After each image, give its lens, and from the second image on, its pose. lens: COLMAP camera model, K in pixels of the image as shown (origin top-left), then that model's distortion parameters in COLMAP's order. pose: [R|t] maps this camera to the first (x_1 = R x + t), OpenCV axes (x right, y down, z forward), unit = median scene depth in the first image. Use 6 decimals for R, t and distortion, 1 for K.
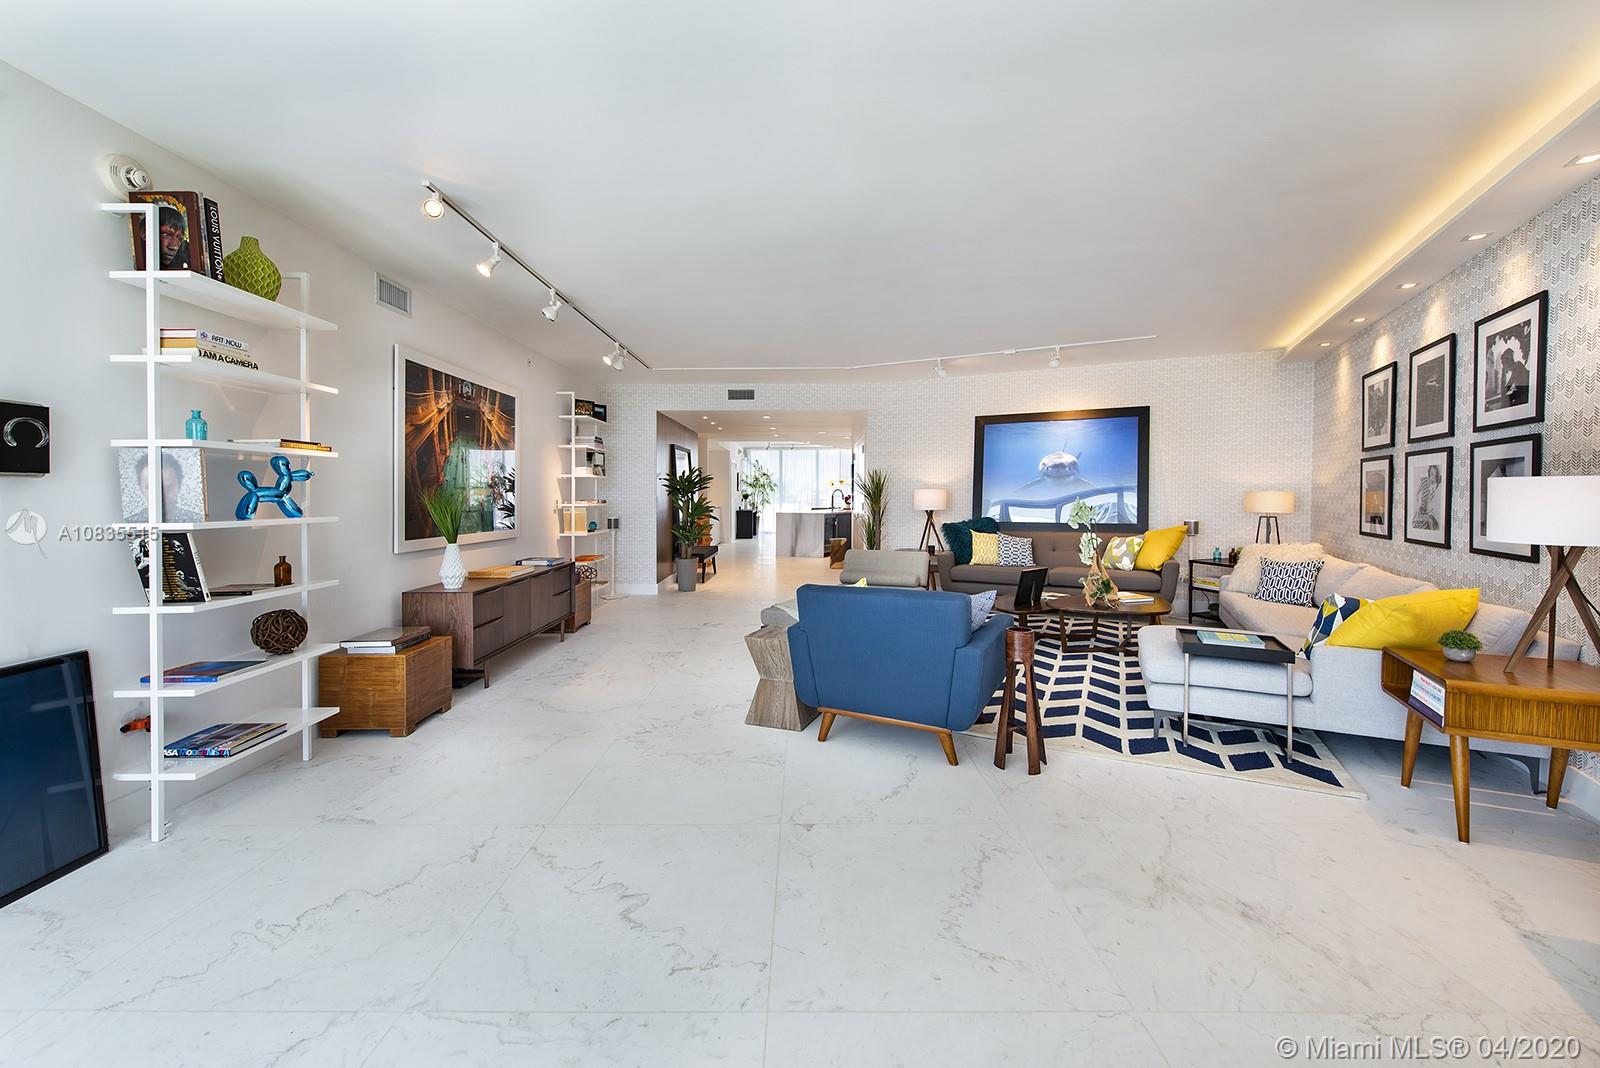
lens RADIAL K [[630.0, 0, 792.1], [0, 630.0, 511.2], [0, 0, 1]] dist [0.001276, -0.000106]
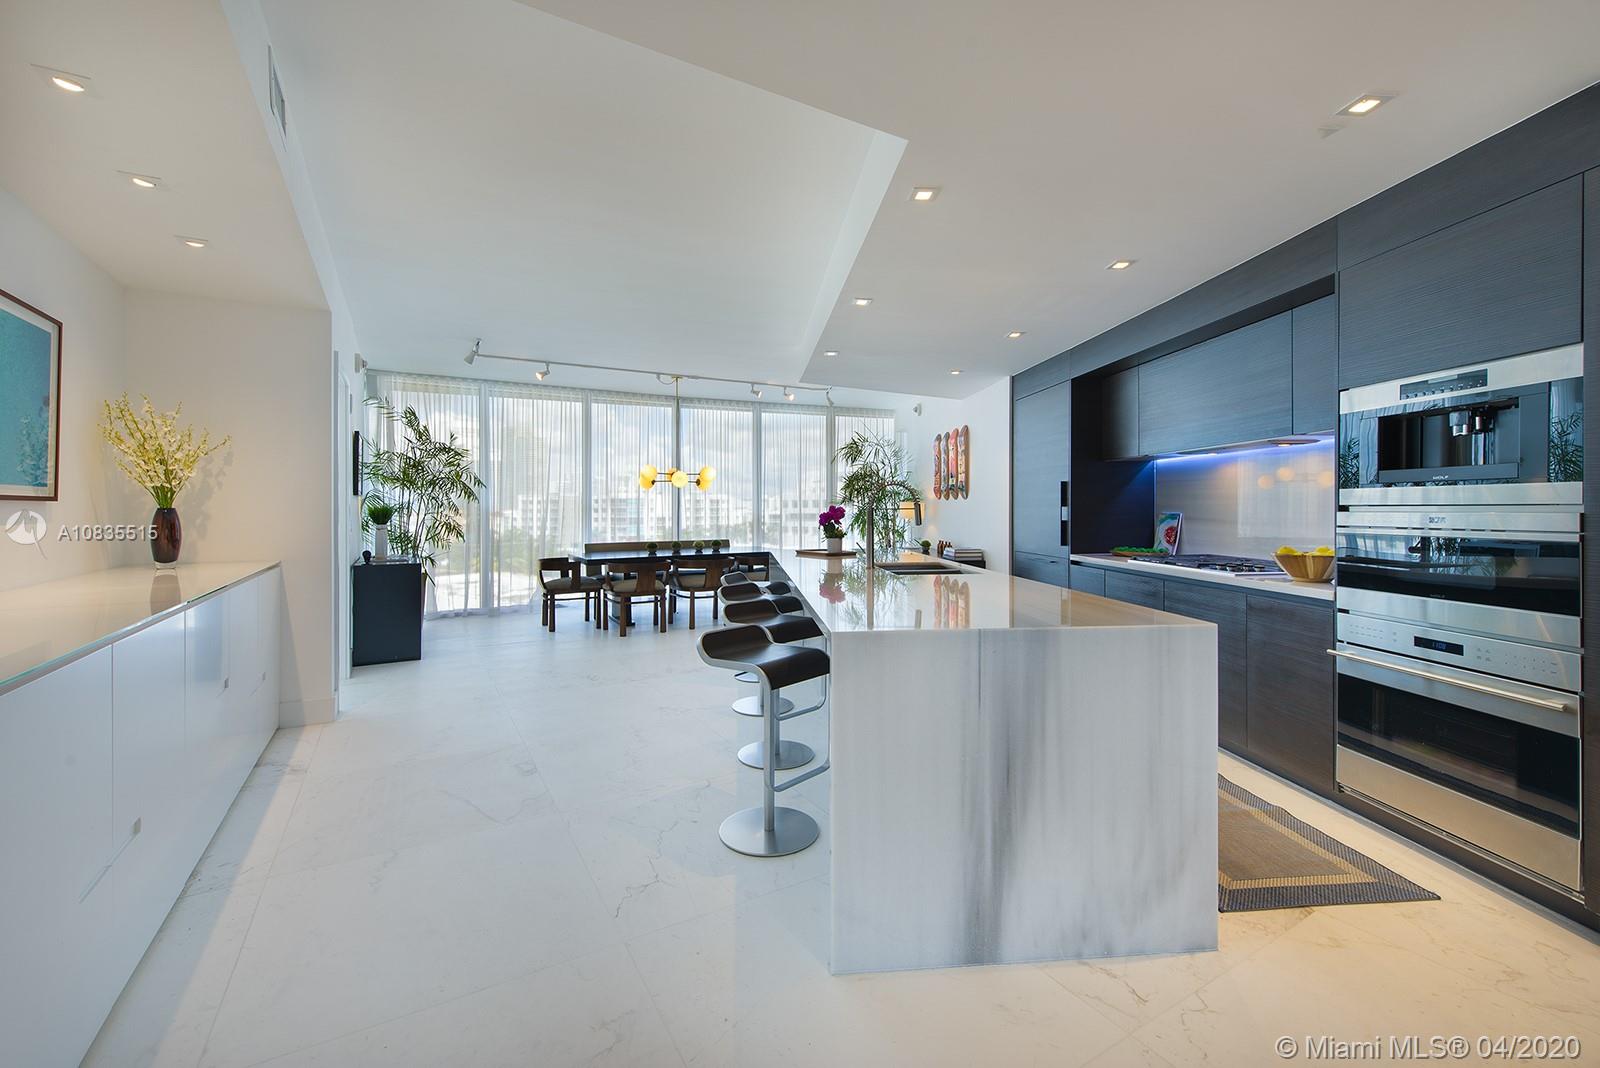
lens RADIAL K [[630.0, 0, 792.1], [0, 630.0, 511.2], [0, 0, 1]] dist [0.001276, -0.000106]
pose [[0.845743, -0.002395, 0.533584, -0.190866], [0.018884, 0.999498, -0.025446, -0.037268], [-0.533255, 0.031597, 0.845364, 1.756840]]
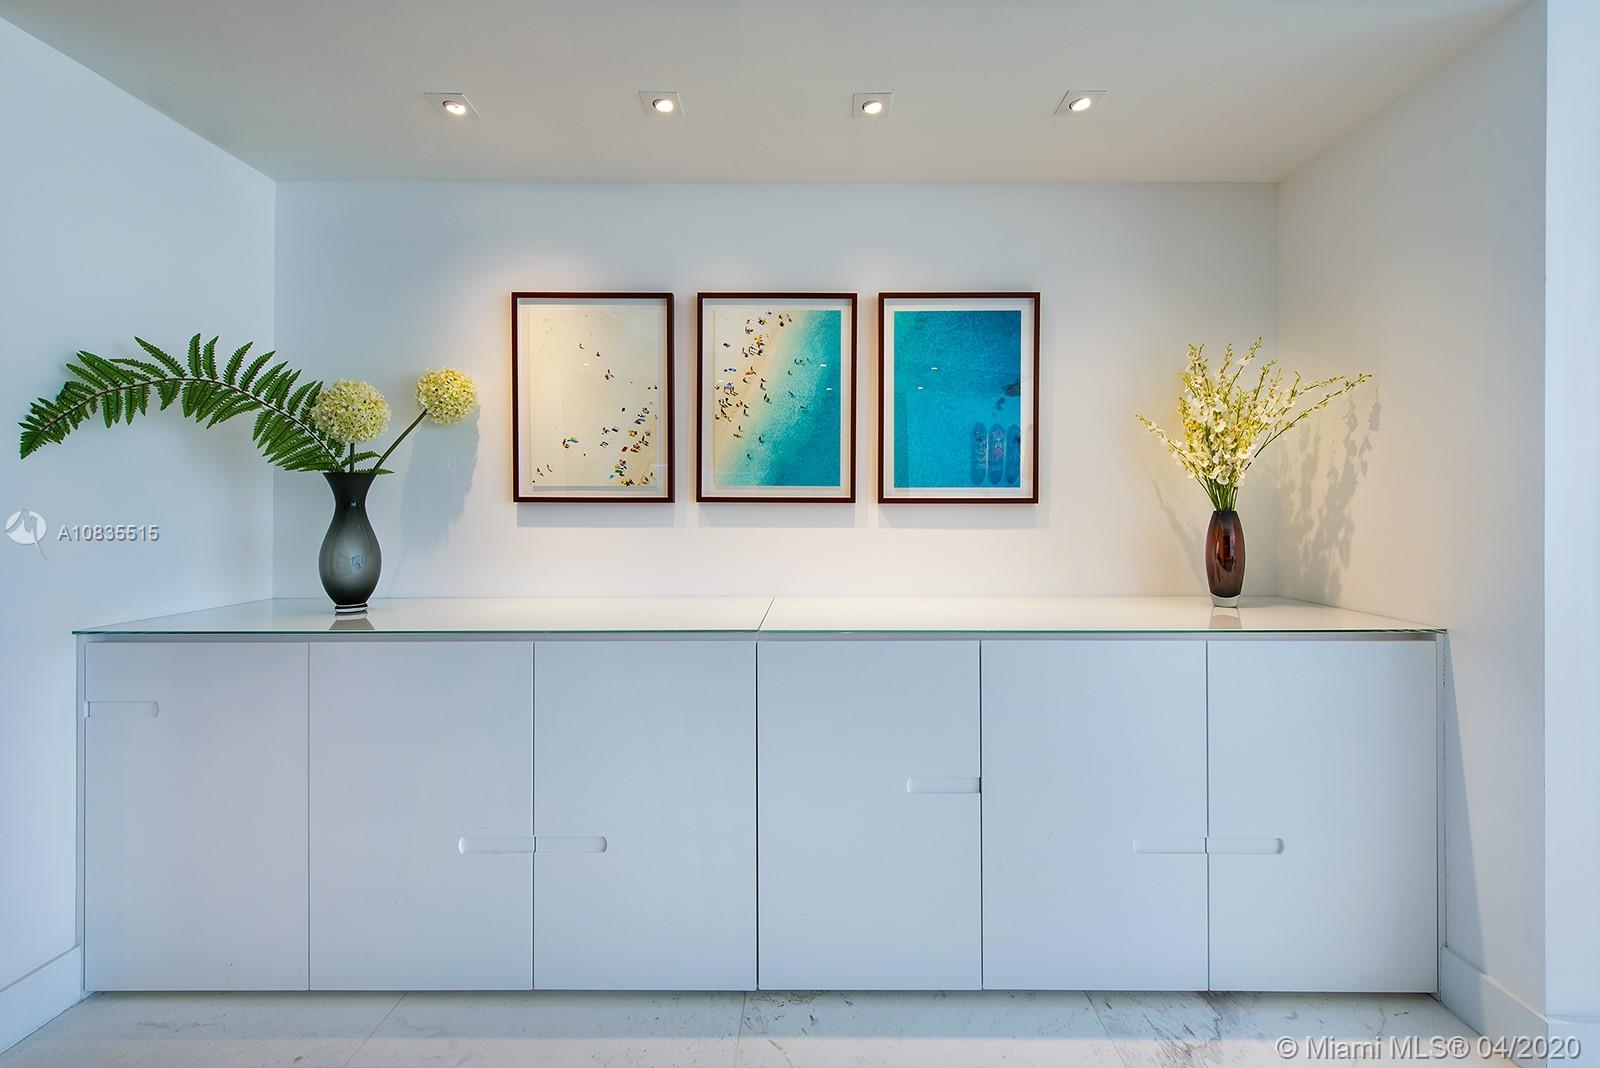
lens RADIAL K [[731.0, 0, 861.0], [0, 731.0, 499.7], [0, 0, 1]] dist [0.015194, -0.000639]
pose [[0.000960, -0.001203, -0.999999, 0.013052], [-0.029705, 0.999558, -0.001231, -0.060149], [0.999558, 0.029706, 0.000924, 2.226448]]
